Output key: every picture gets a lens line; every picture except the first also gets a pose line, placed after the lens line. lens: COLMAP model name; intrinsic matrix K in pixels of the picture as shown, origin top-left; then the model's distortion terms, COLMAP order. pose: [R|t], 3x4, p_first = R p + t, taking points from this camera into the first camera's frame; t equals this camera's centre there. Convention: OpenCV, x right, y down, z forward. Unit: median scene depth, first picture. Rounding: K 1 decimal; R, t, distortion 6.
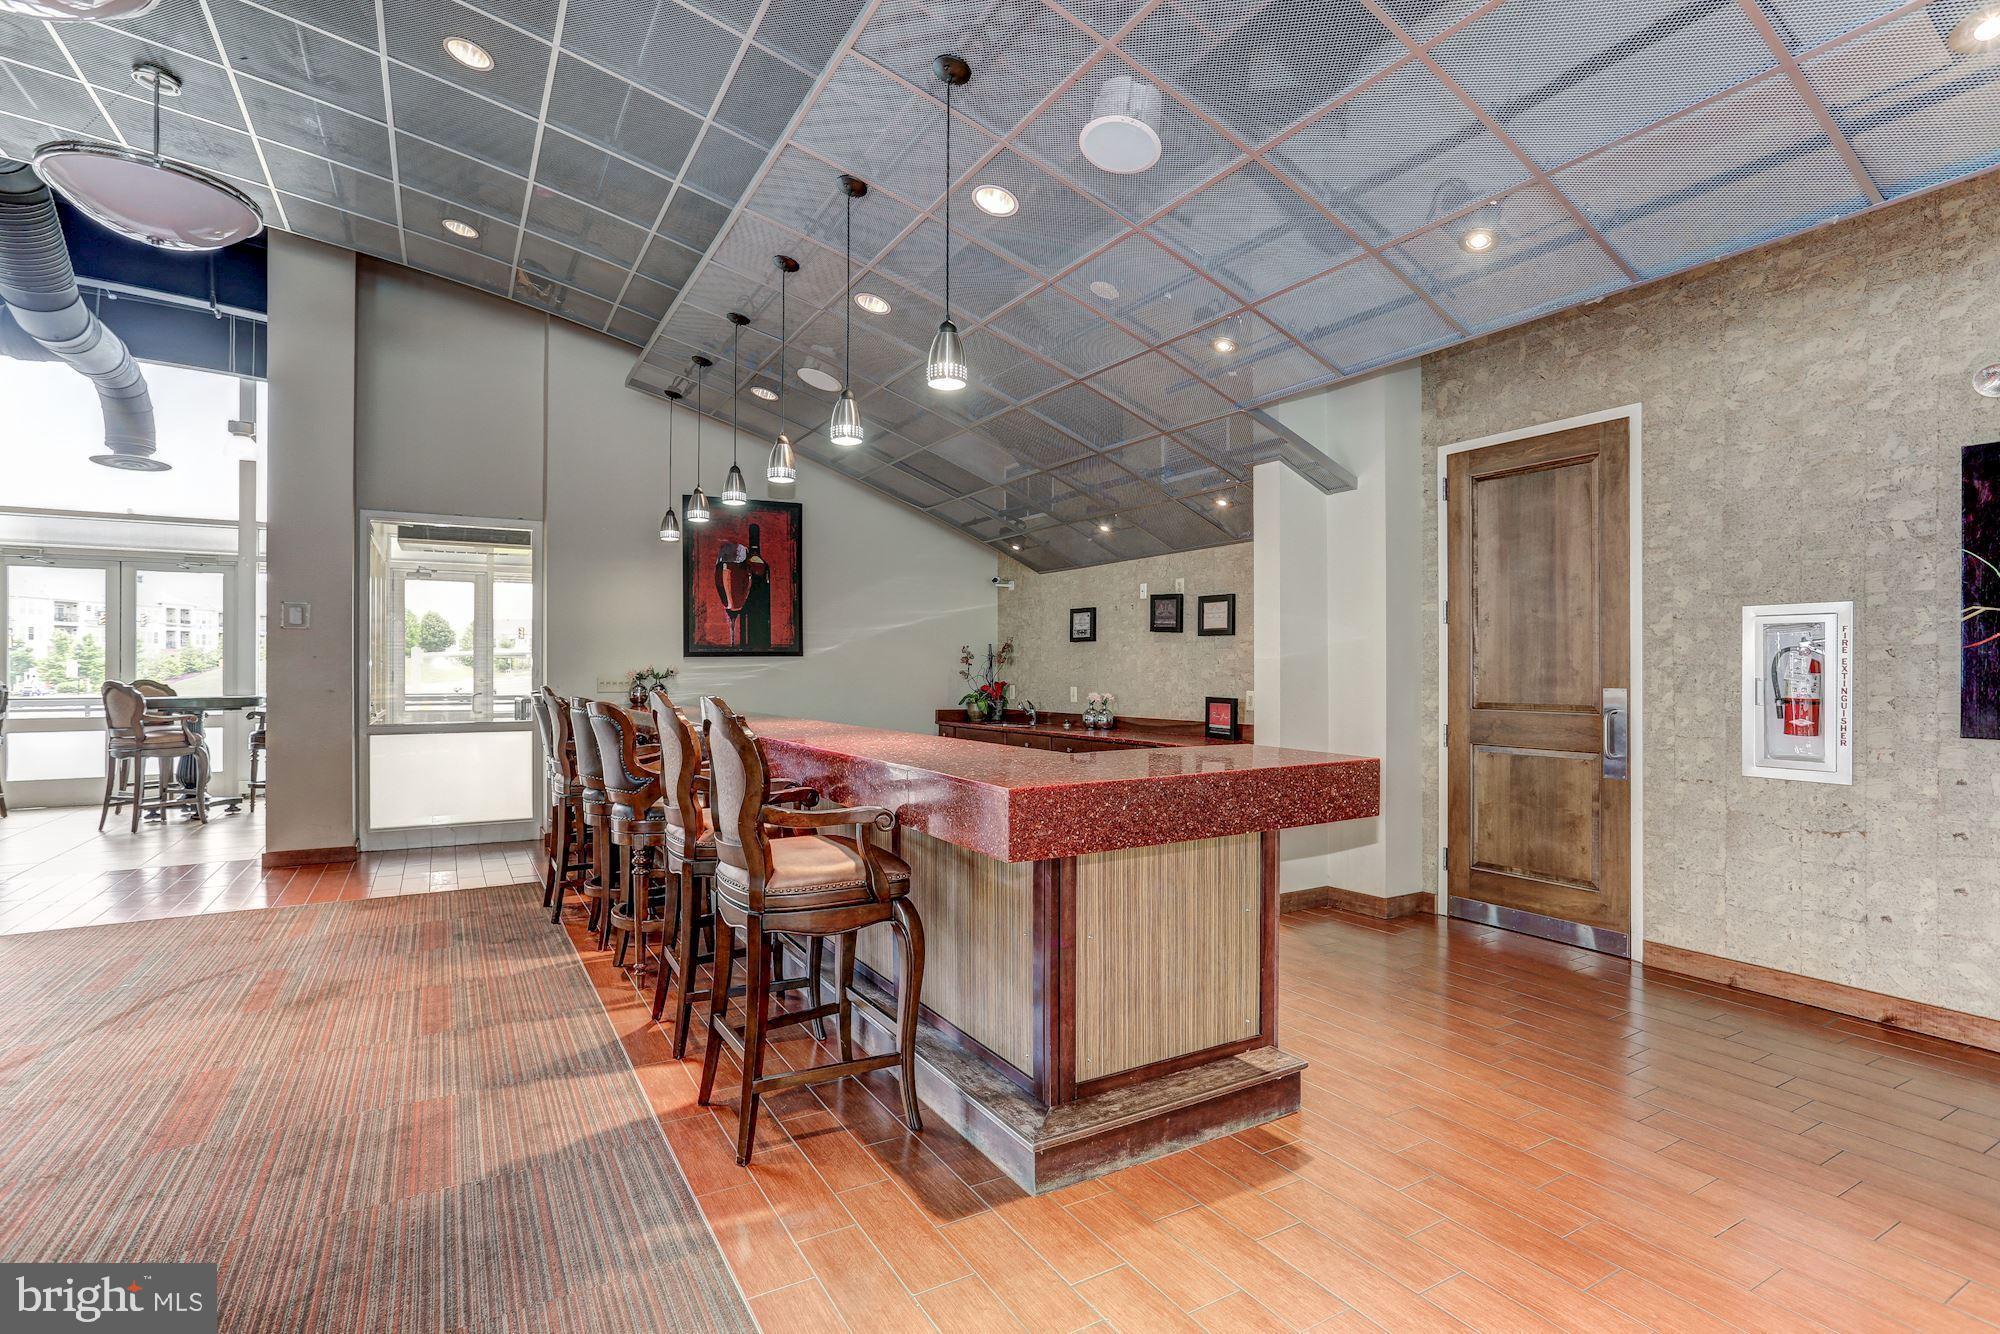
lens RADIAL K [[970.7, 0, 993.8], [0, 970.7, 665.1], [0, 0, 1]] dist [-0.042704, 0.029124]
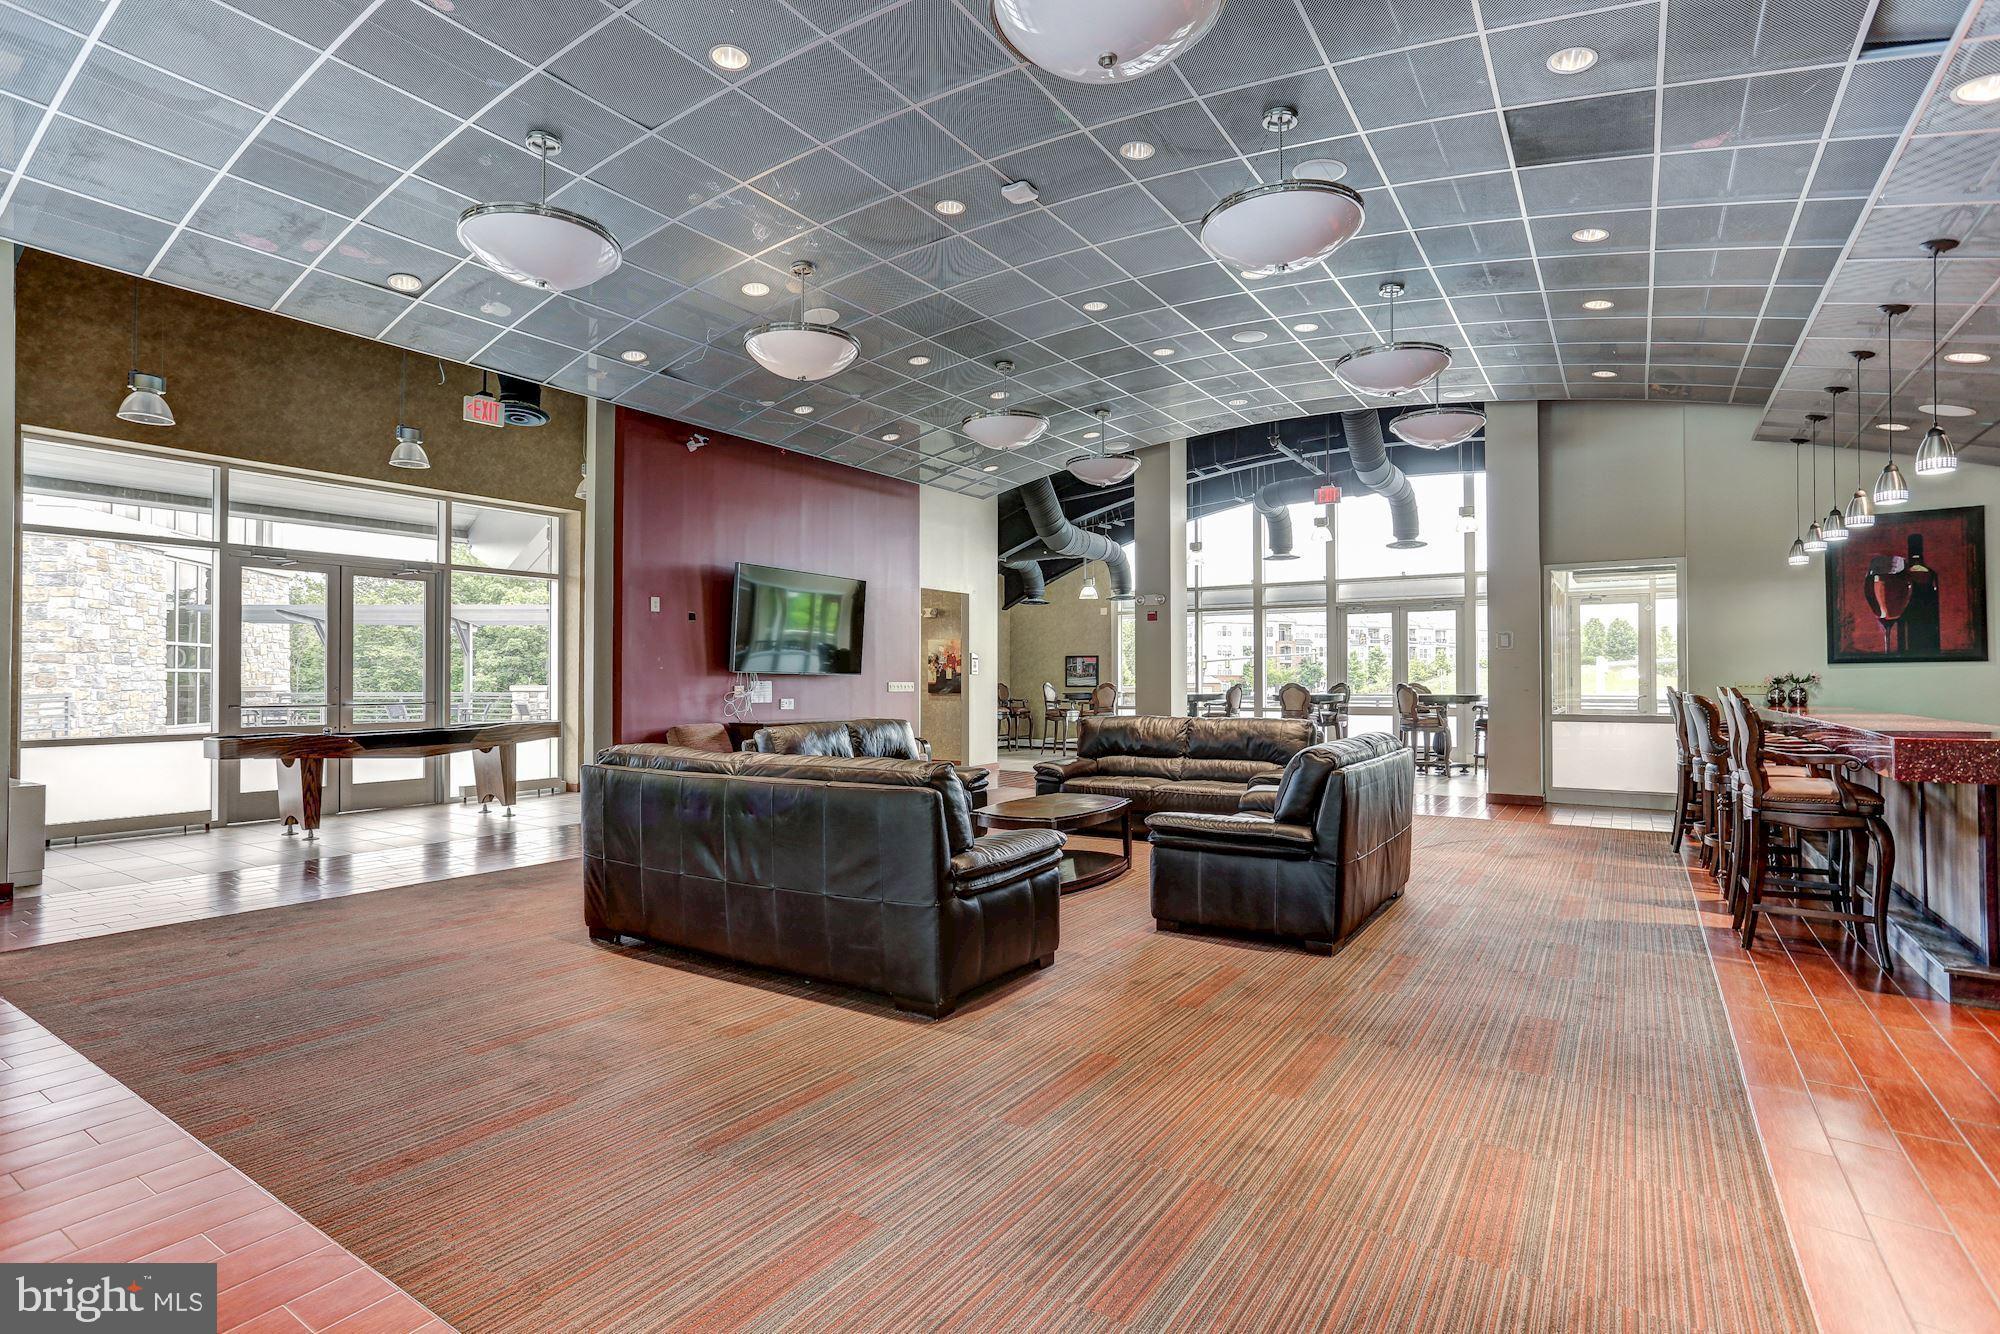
lens RADIAL K [[970.7, 0, 993.8], [0, 970.7, 665.1], [0, 0, 1]] dist [-0.042704, 0.029124]
pose [[0.443612, -0.012062, -0.896138, 0.258881], [0.004723, 0.999927, -0.011121, 0.001000], [0.896206, 0.000701, 0.443637, -0.375973]]
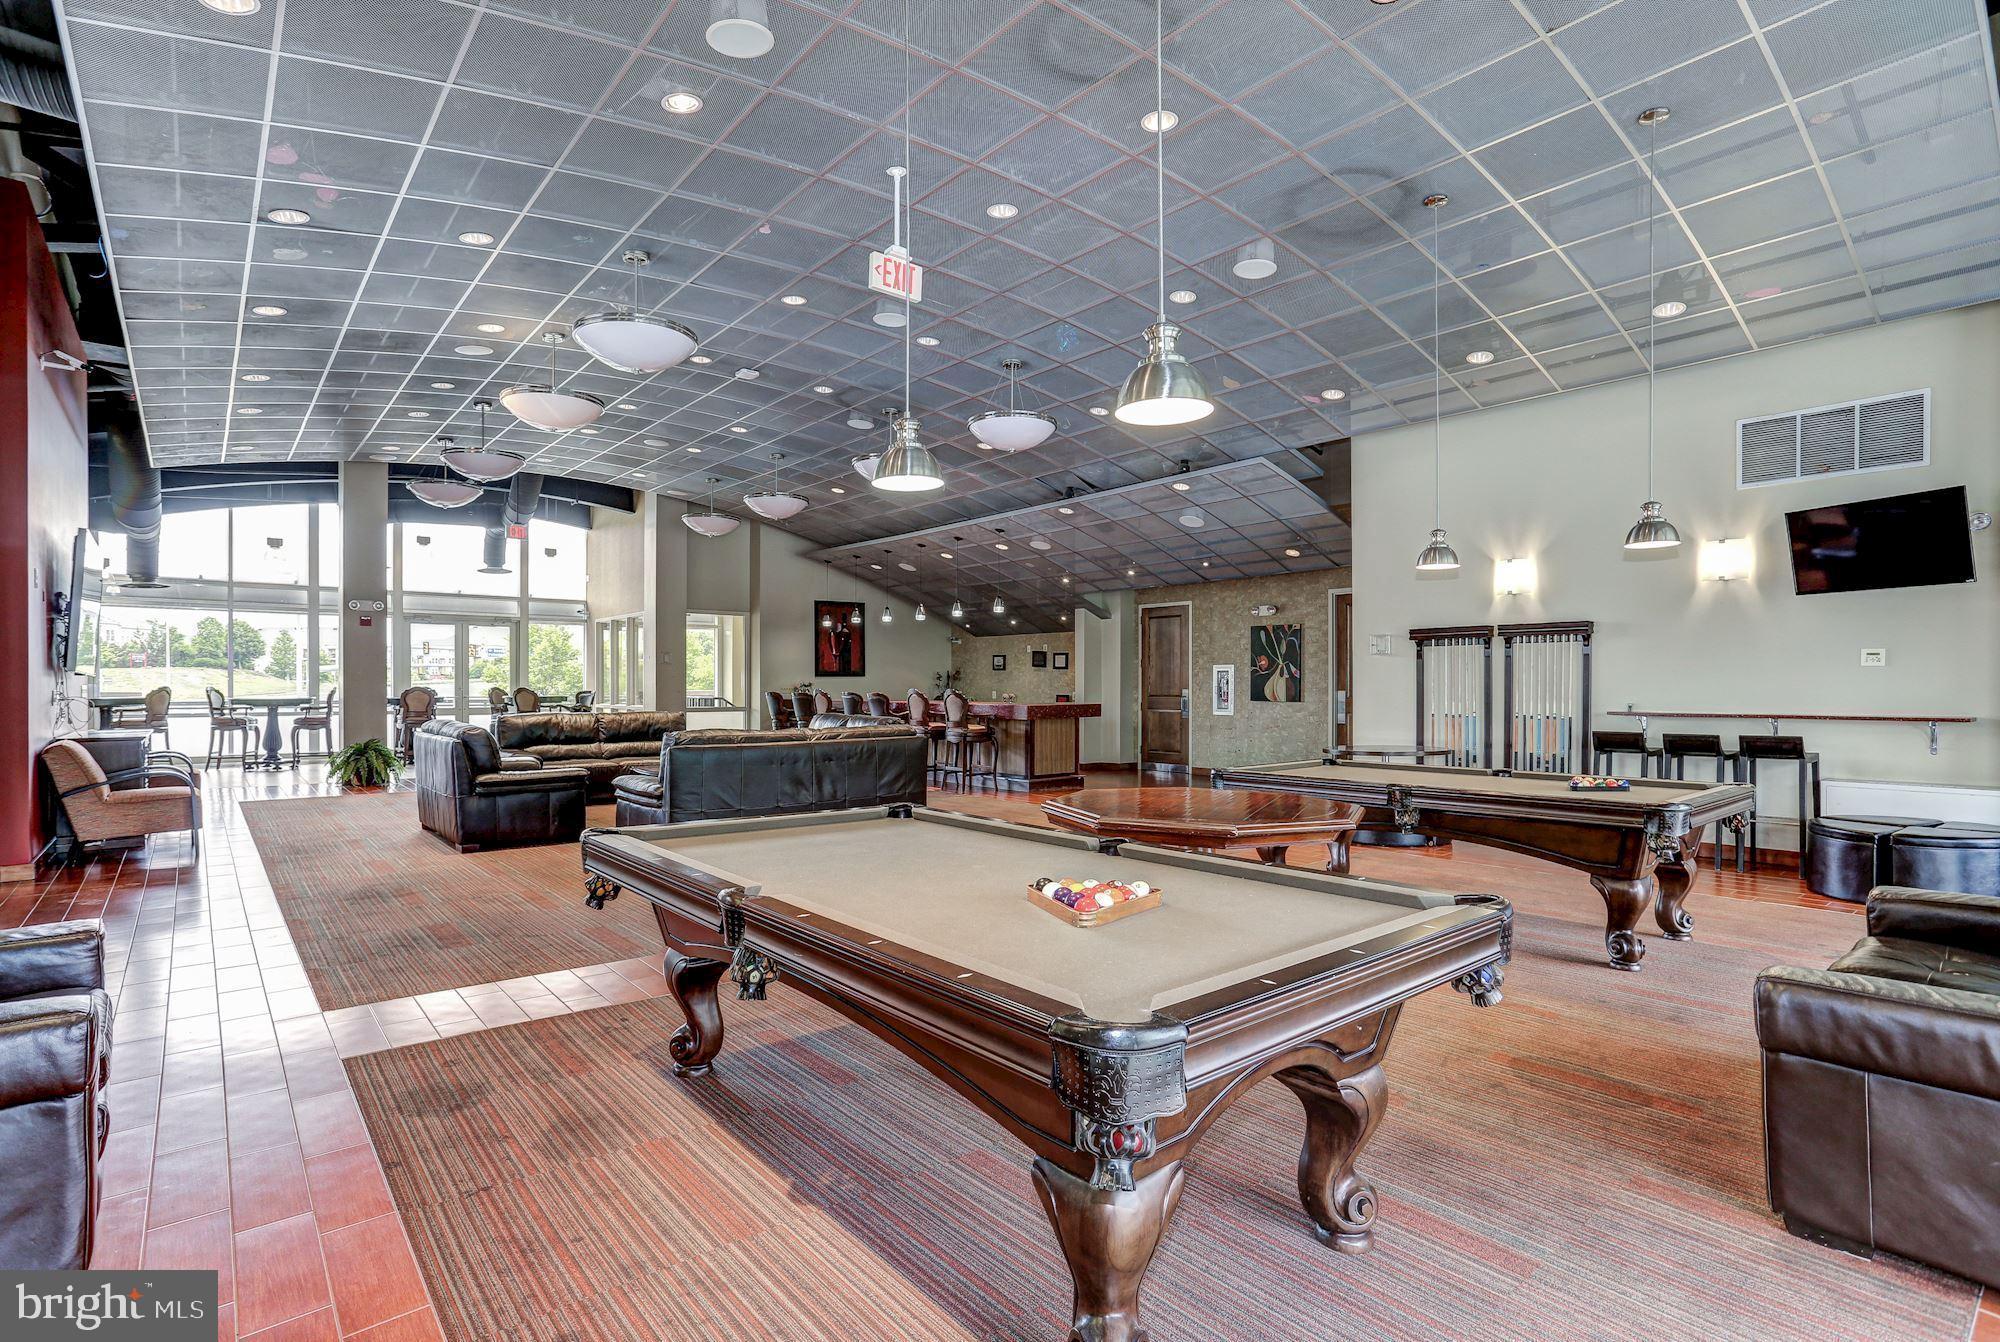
lens RADIAL K [[970.7, 0, 993.8], [0, 970.7, 669.1], [0, 0, 1]] dist [-0.042704, 0.029124]
pose [[0.985724, 0.006624, 0.168239, -0.317821], [-0.004742, 0.999922, -0.011589, -0.001890], [-0.168302, 0.010626, 0.985678, -1.264596]]
